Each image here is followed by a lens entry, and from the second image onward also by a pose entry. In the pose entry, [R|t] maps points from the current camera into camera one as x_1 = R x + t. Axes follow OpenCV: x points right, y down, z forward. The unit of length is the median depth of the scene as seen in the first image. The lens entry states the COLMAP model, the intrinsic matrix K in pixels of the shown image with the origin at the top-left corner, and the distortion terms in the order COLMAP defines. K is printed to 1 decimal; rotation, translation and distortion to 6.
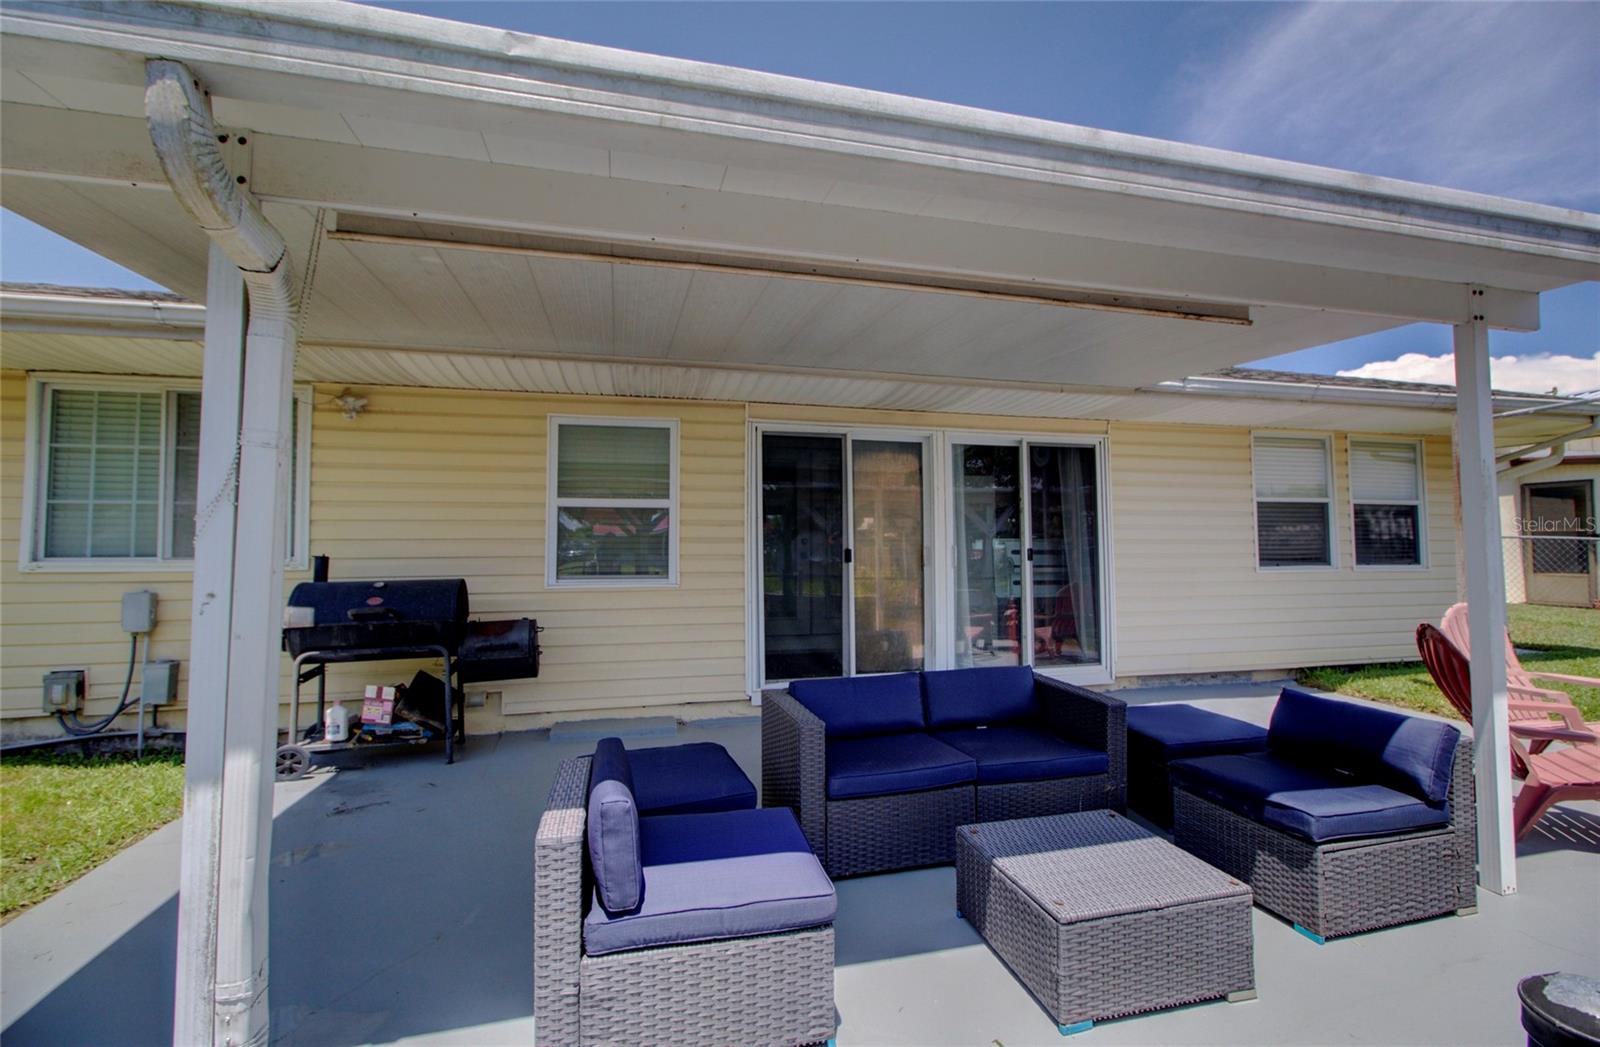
lens RADIAL K [[719.4, 0, 804.1], [0, 719.4, 517.3], [0, 0, 1]] dist [0.000927, 0.000883]
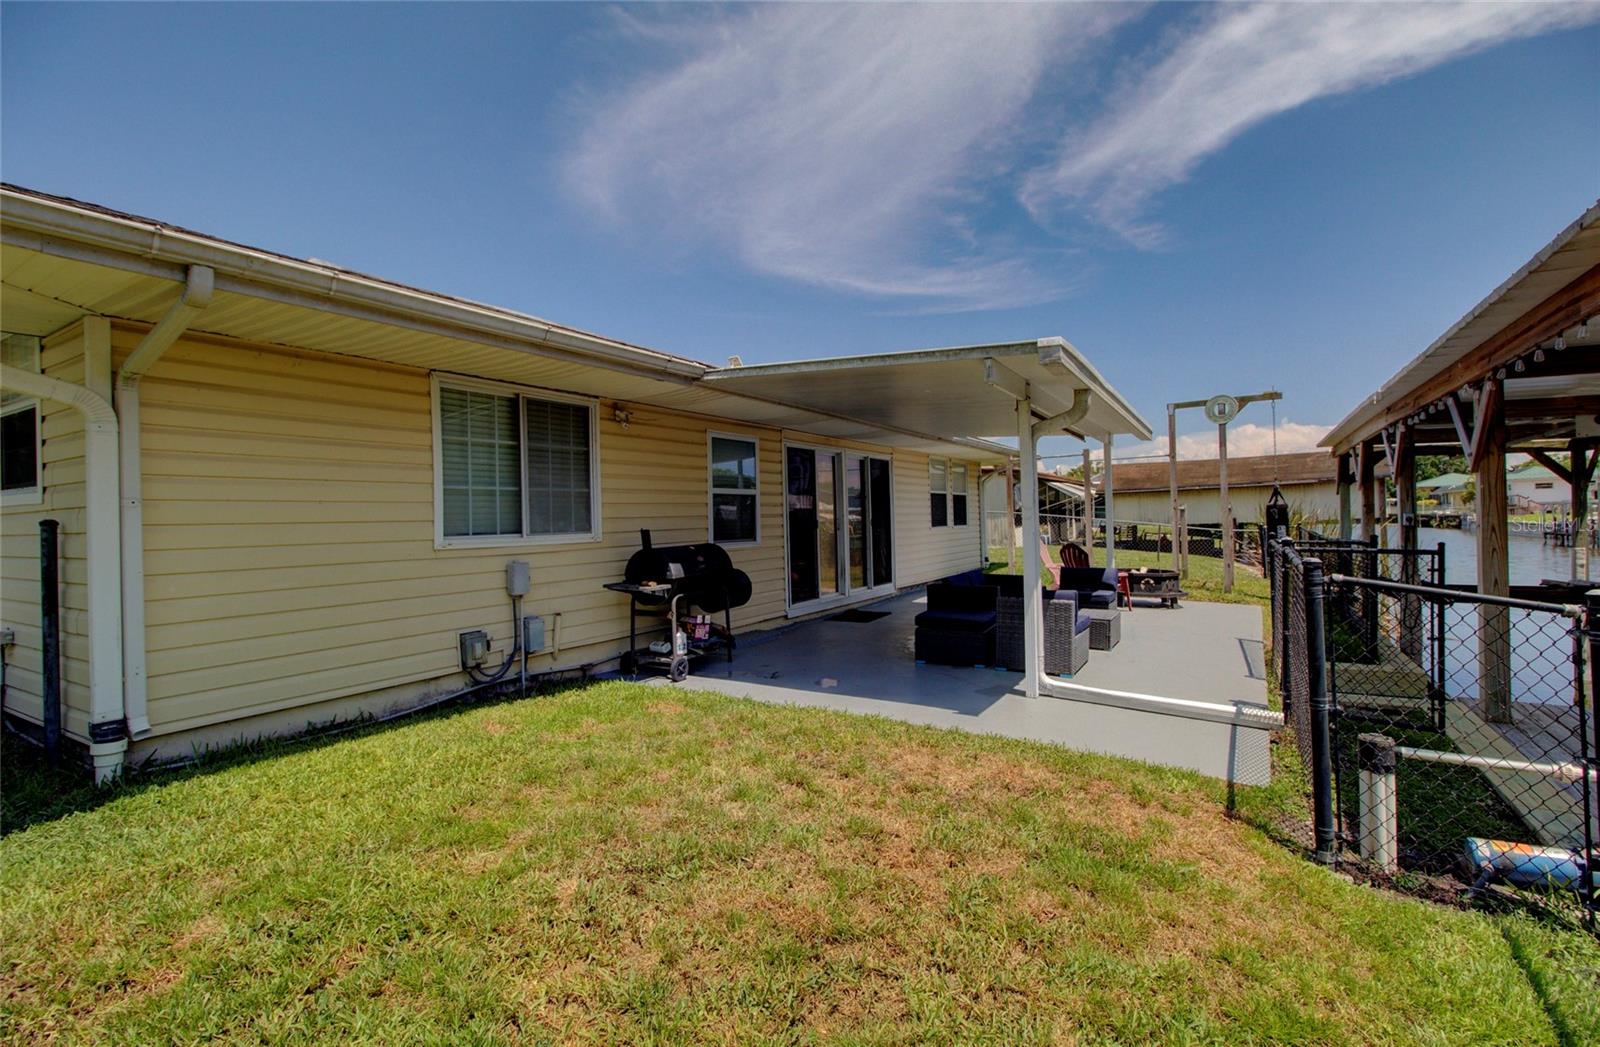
lens RADIAL K [[719.1, 0, 817.4], [0, 719.1, 522.1], [0, 0, 1]] dist [-0.001952, 0.000211]
pose [[0.707450, -0.016378, 0.706573, -1.353196], [-0.013890, 0.999216, 0.037069, -0.016265], [-0.706627, -0.036039, 0.706668, -0.203337]]
